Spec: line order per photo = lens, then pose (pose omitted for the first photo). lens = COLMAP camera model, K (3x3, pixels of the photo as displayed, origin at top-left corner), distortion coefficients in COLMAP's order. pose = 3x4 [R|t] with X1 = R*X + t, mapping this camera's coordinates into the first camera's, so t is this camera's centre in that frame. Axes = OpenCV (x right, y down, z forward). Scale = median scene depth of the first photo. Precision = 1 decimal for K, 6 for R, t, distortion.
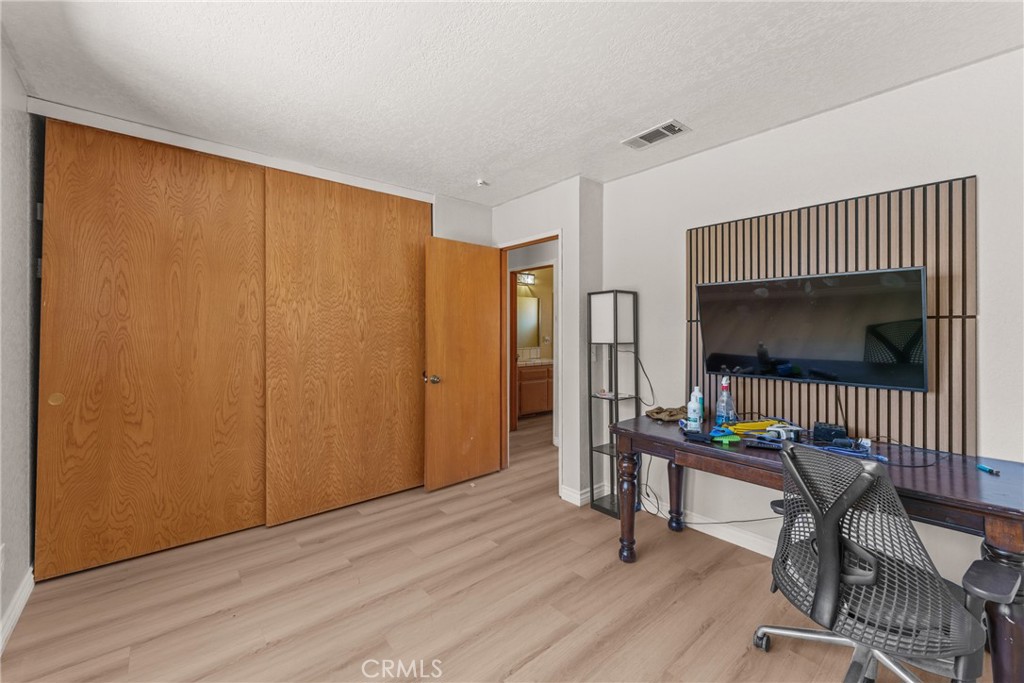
lens RADIAL K [[406.6, 0, 512.9], [0, 406.6, 339.6], [0, 0, 1]] dist [0.001623, 0.000009]
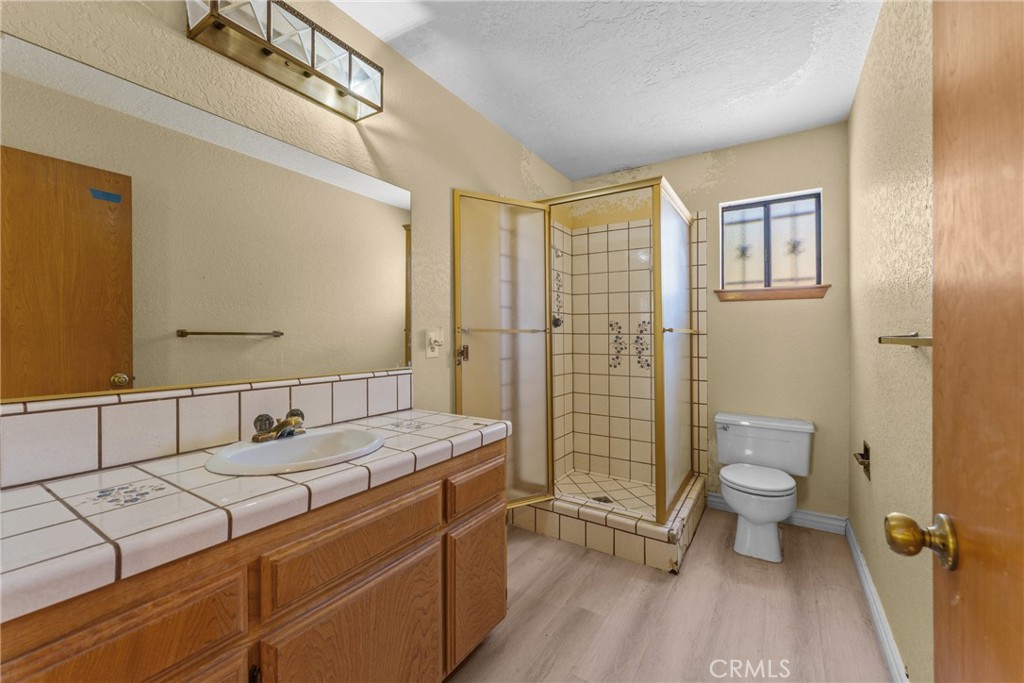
lens RADIAL K [[406.6, 0, 514.0], [0, 406.6, 337.4], [0, 0, 1]] dist [0.001623, 0.000009]
pose [[0.961276, 0.000310, 0.275589, 0.059818], [-0.000553, 1.000000, 0.000802, -0.003207], [-0.275588, -0.000923, 0.961275, 0.736543]]
